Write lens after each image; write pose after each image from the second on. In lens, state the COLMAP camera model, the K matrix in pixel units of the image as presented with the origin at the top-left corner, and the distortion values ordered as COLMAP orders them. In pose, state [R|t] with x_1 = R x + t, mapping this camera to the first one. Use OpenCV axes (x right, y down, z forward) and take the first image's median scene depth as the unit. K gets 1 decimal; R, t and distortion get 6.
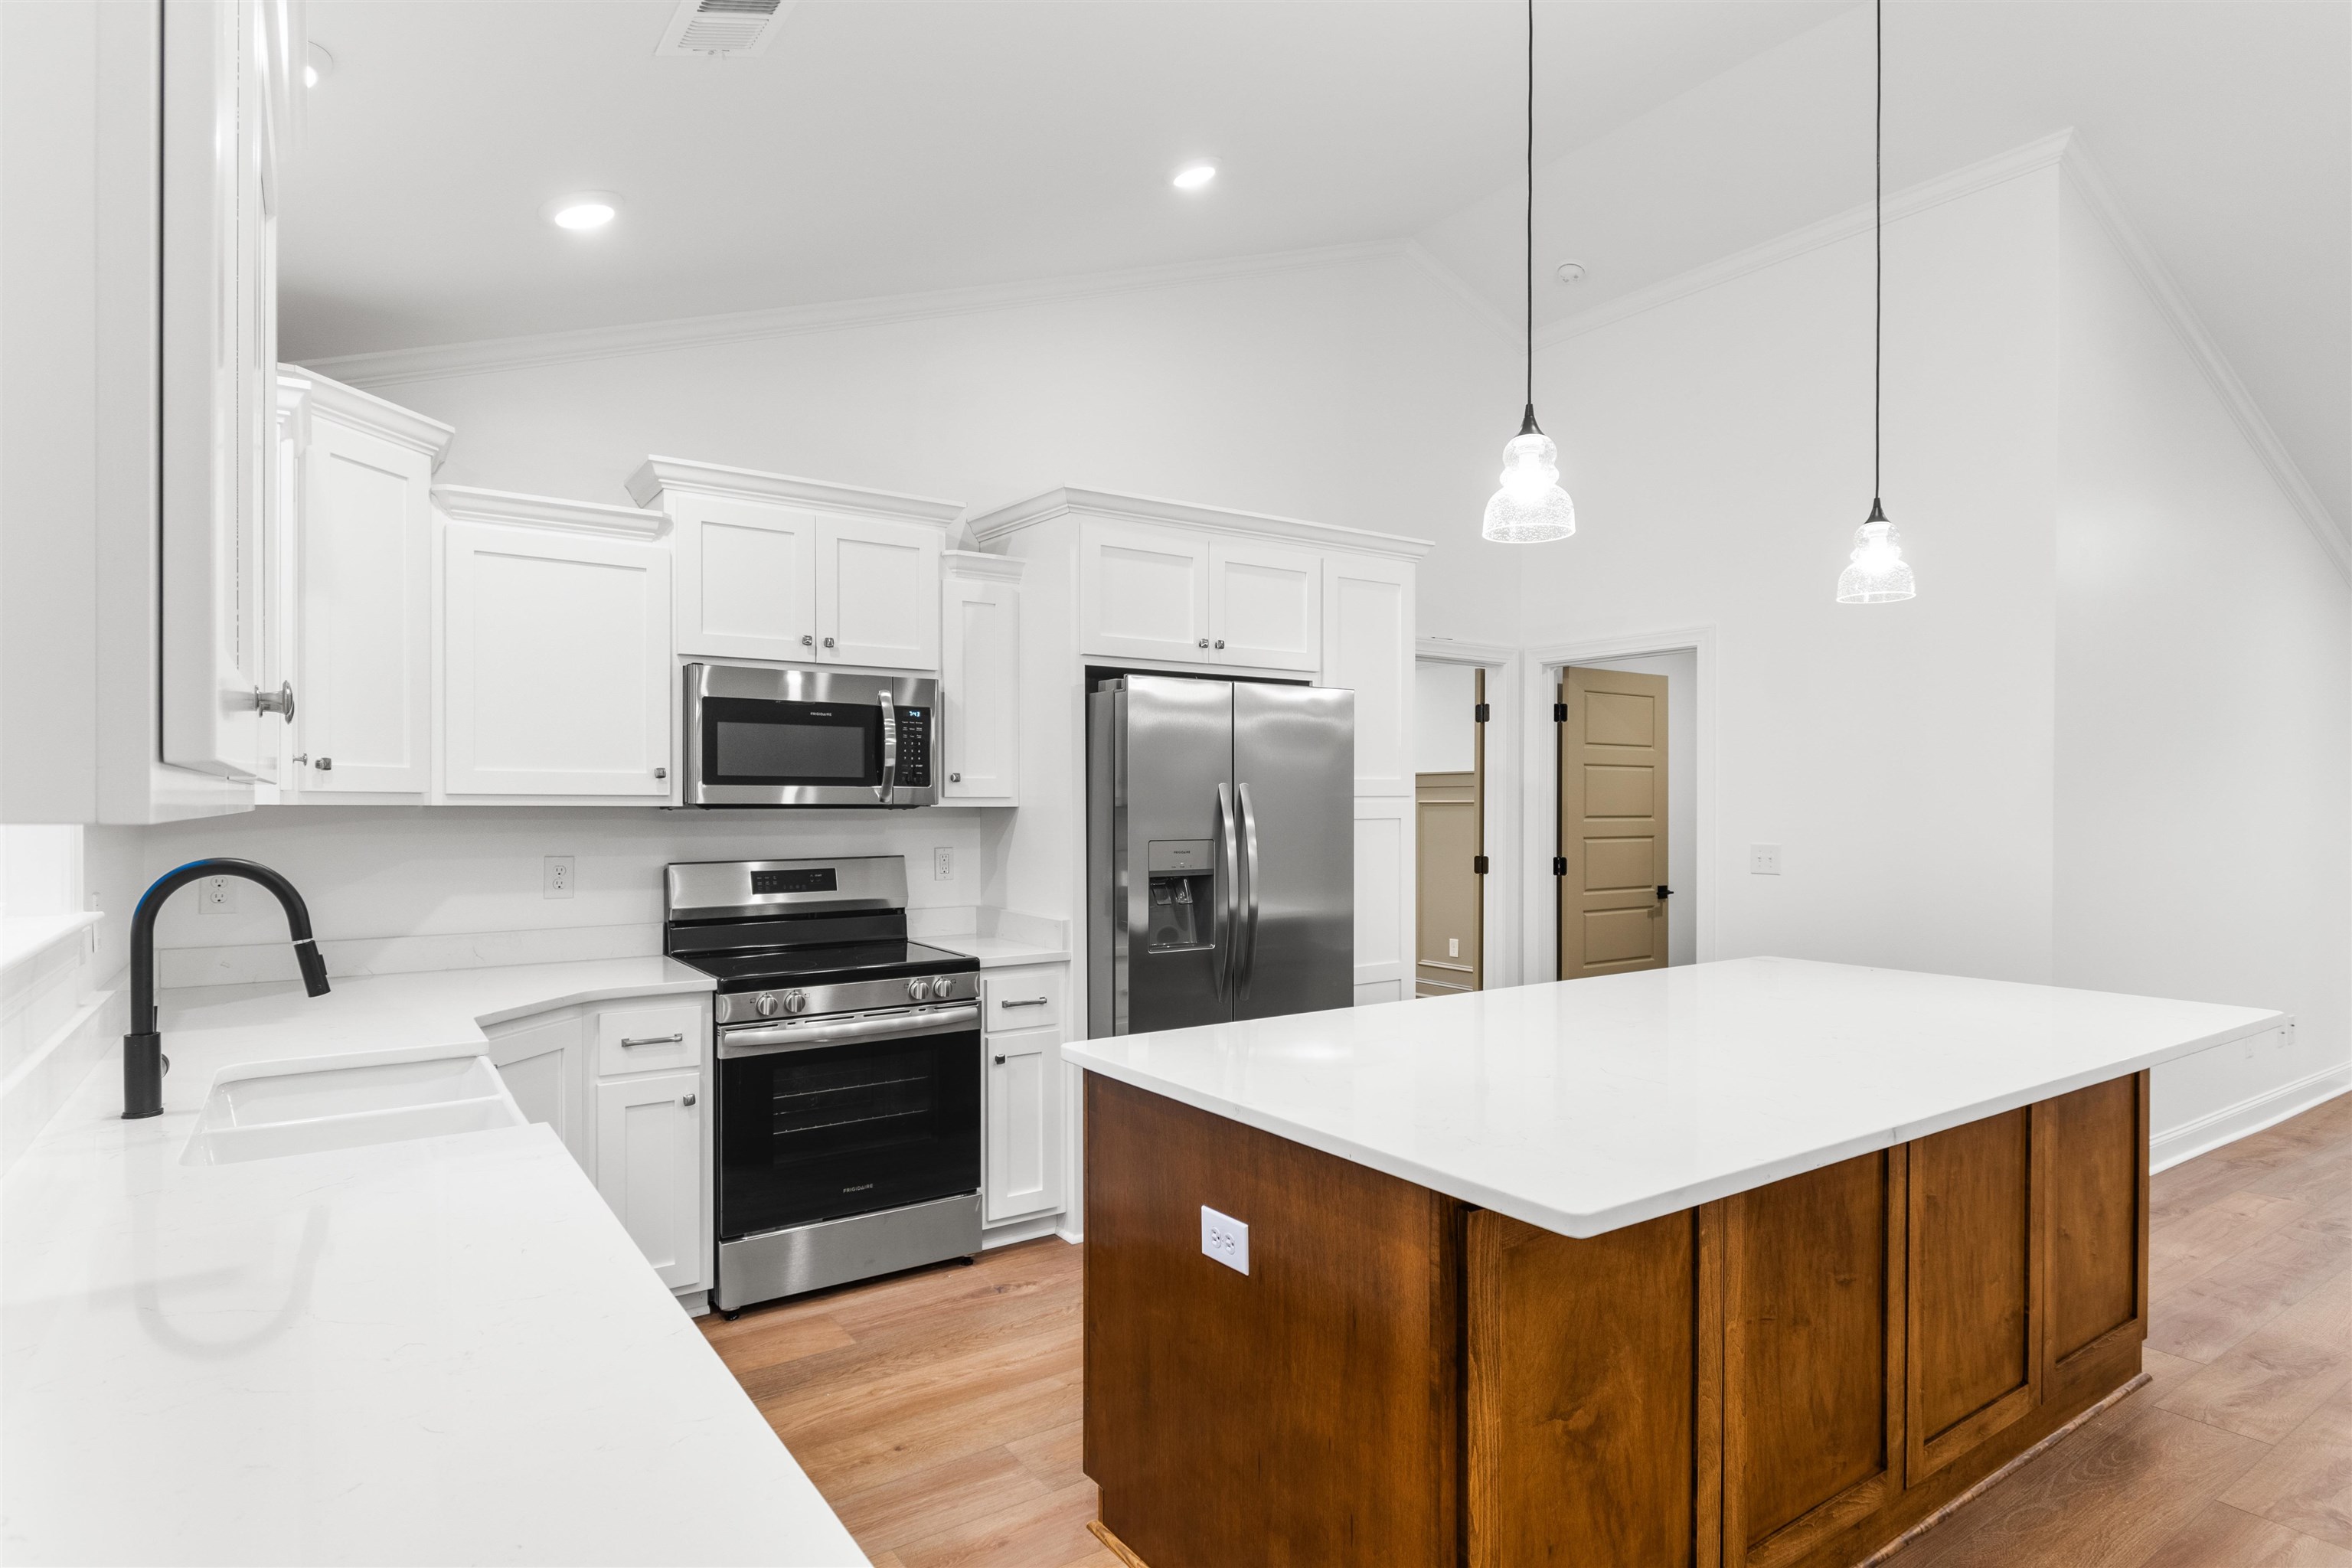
lens RADIAL K [[1252.3, 0, 1179.6], [0, 1252.3, 805.0], [0, 0, 1]] dist [-0.000061, -0.000182]
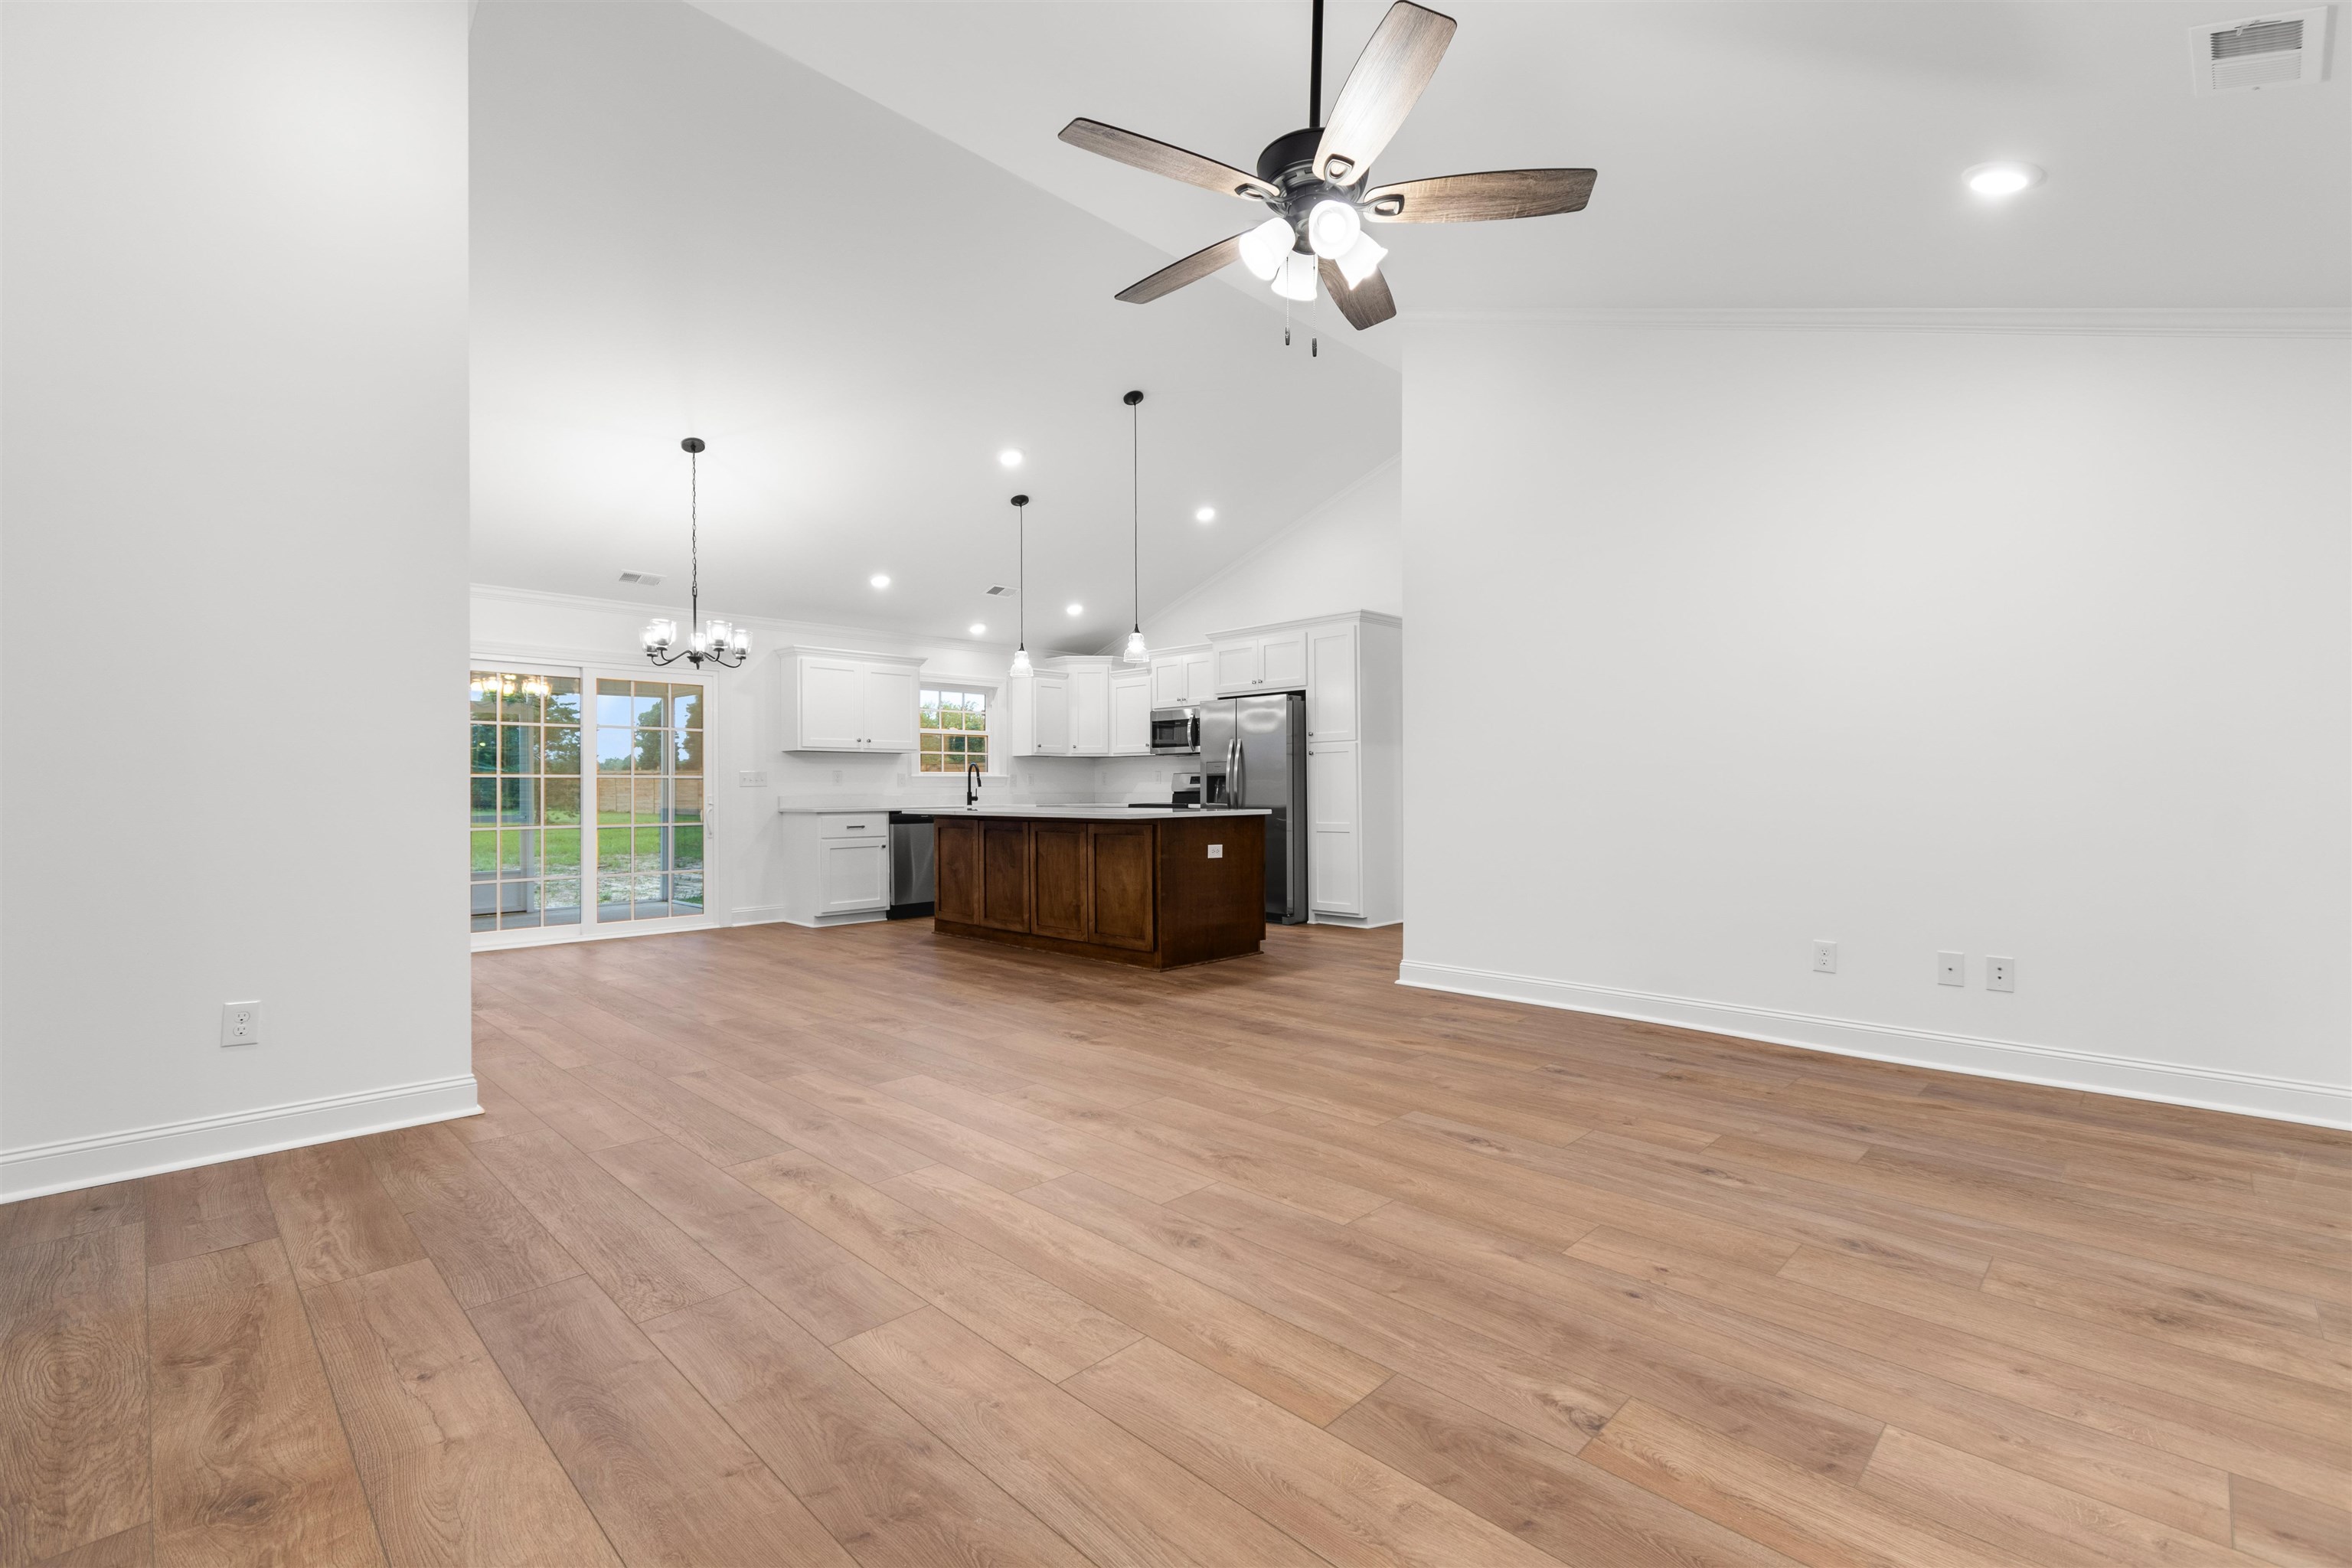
lens RADIAL K [[1028.6, 0, 1177.2], [0, 1028.6, 775.9], [0, 0, 1]] dist [-0.000579, -0.000244]
pose [[0.188013, -0.013697, -0.982071, 2.726797], [0.003422, 0.999906, -0.013290, 0.110932], [0.982160, -0.000862, 0.188043, 0.666191]]
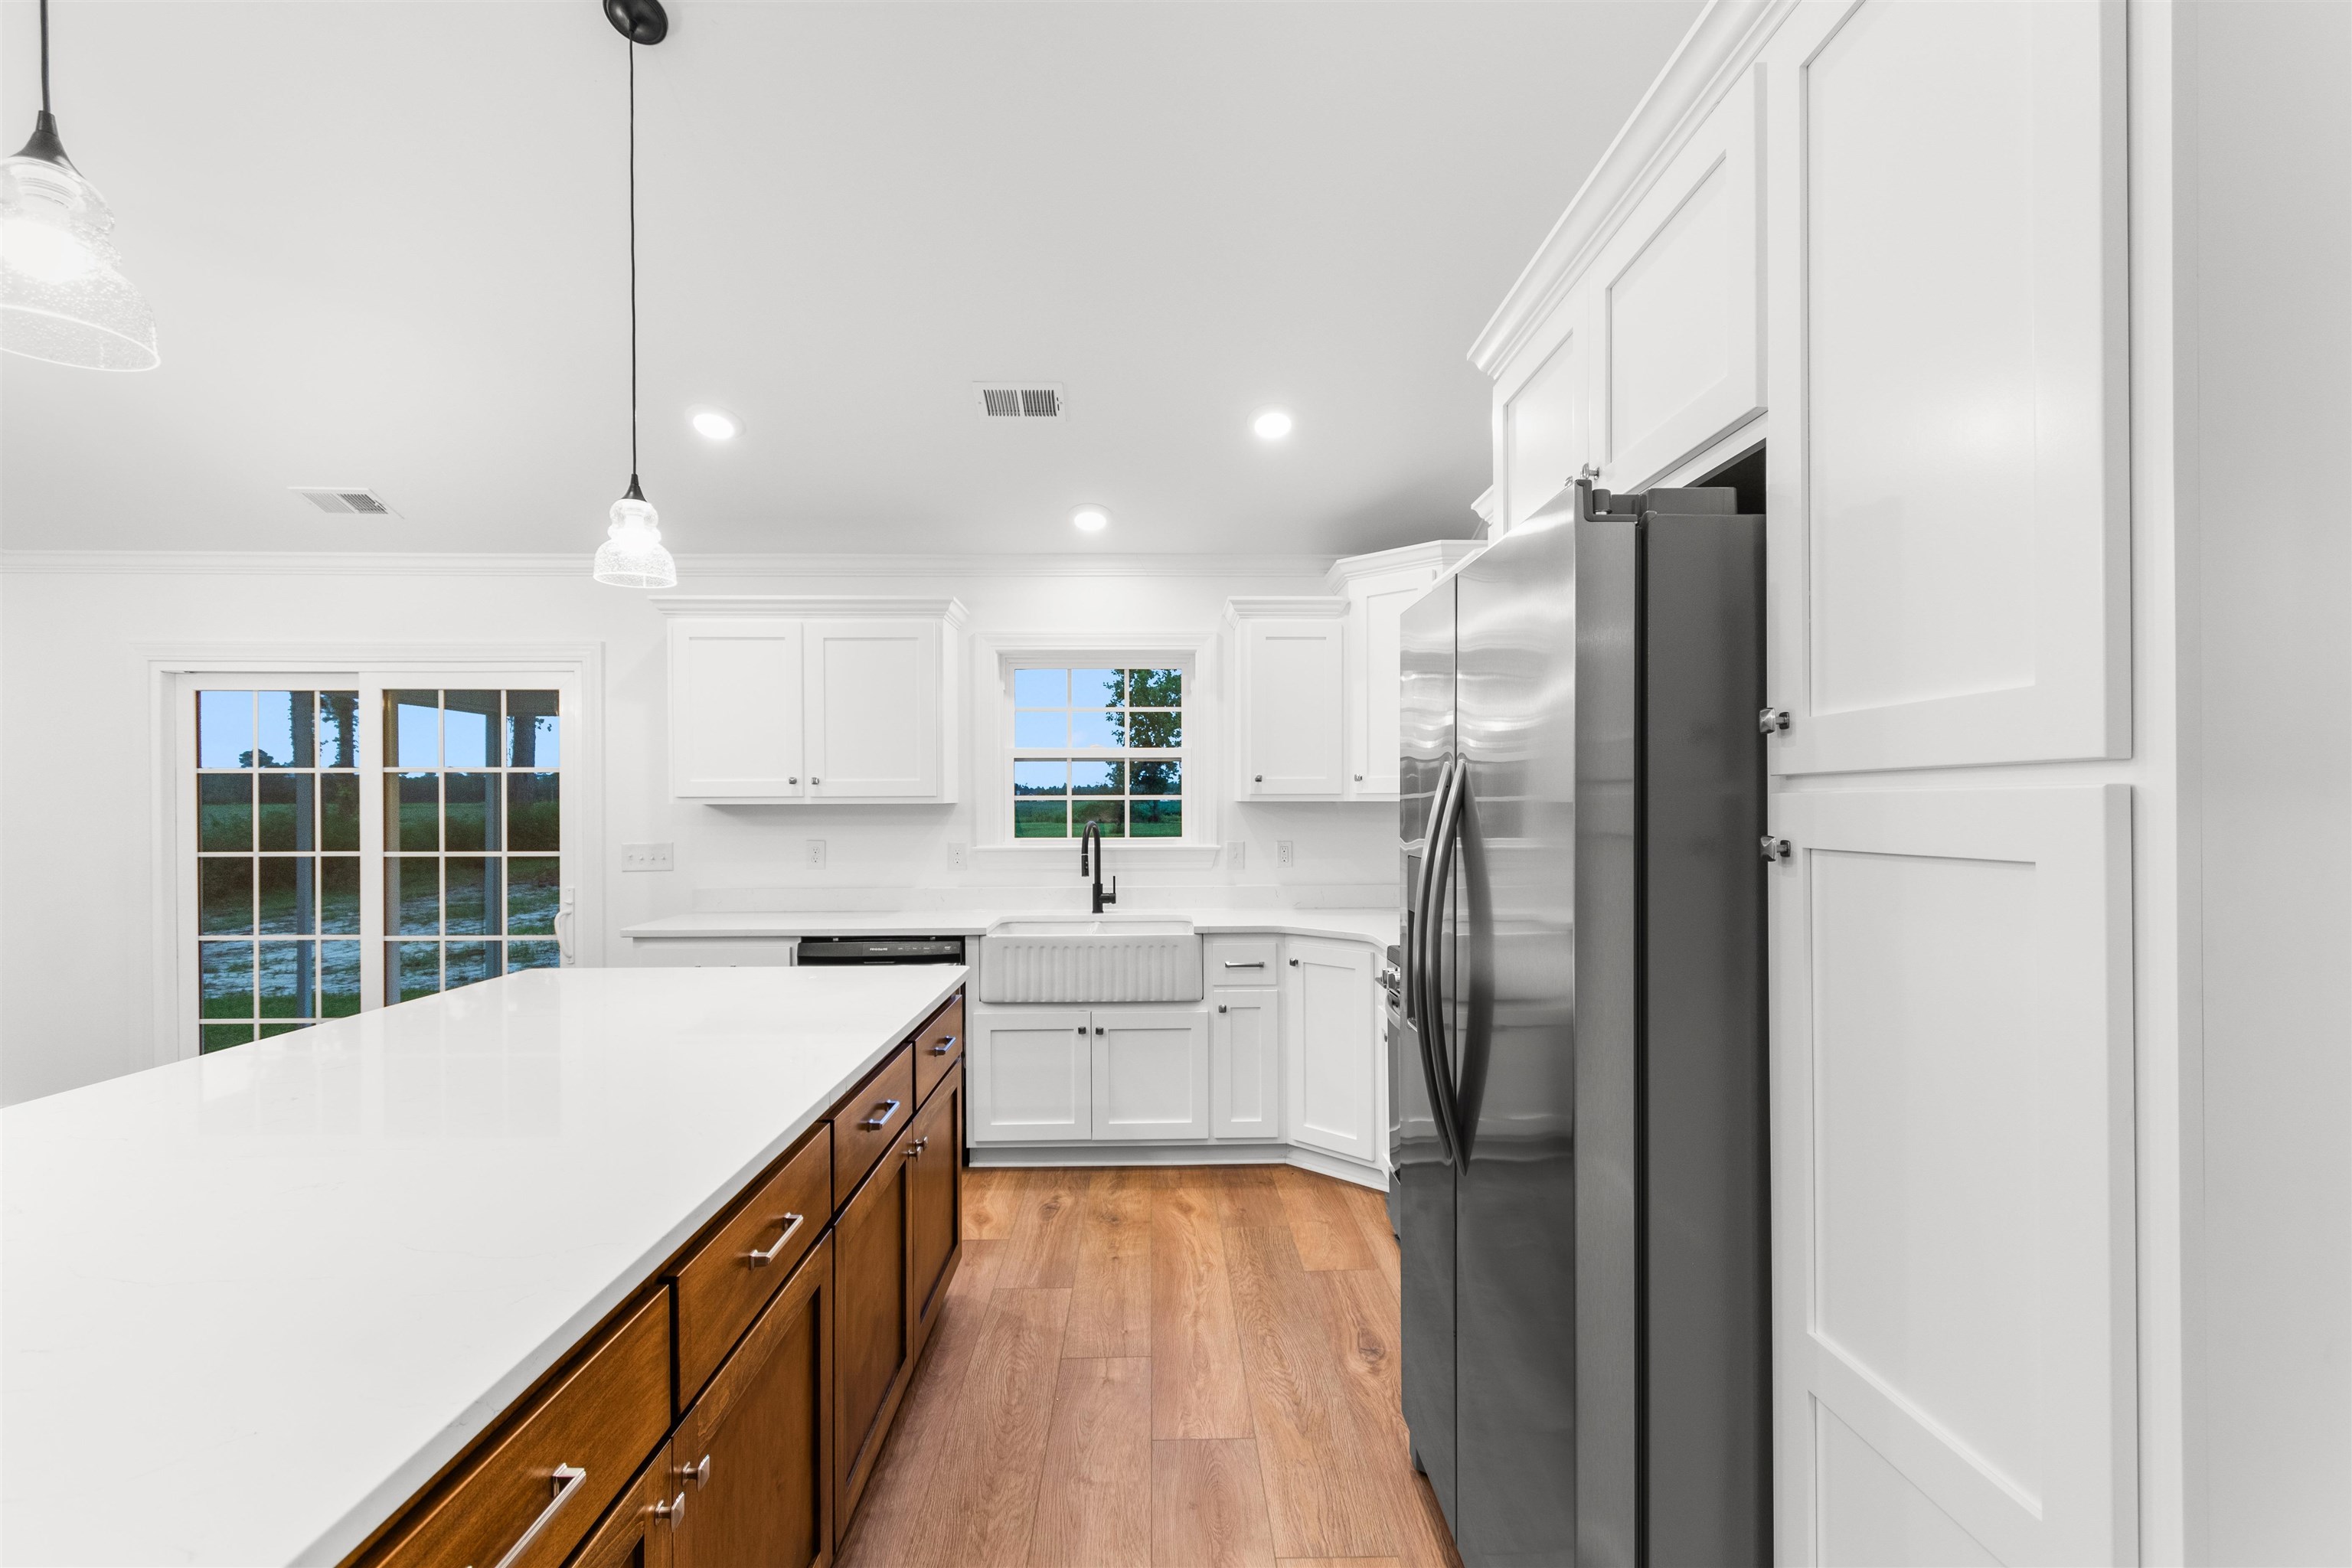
lens RADIAL K [[1036.0, 0, 1183.1], [0, 1036.0, 805.2], [0, 0, 1]] dist [0.003281, 0.000054]
pose [[-0.538654, 0.004752, -0.842513, 0.646290], [0.002119, 0.999989, 0.004285, -0.001476], [0.842524, 0.000523, -0.538658, 1.527735]]
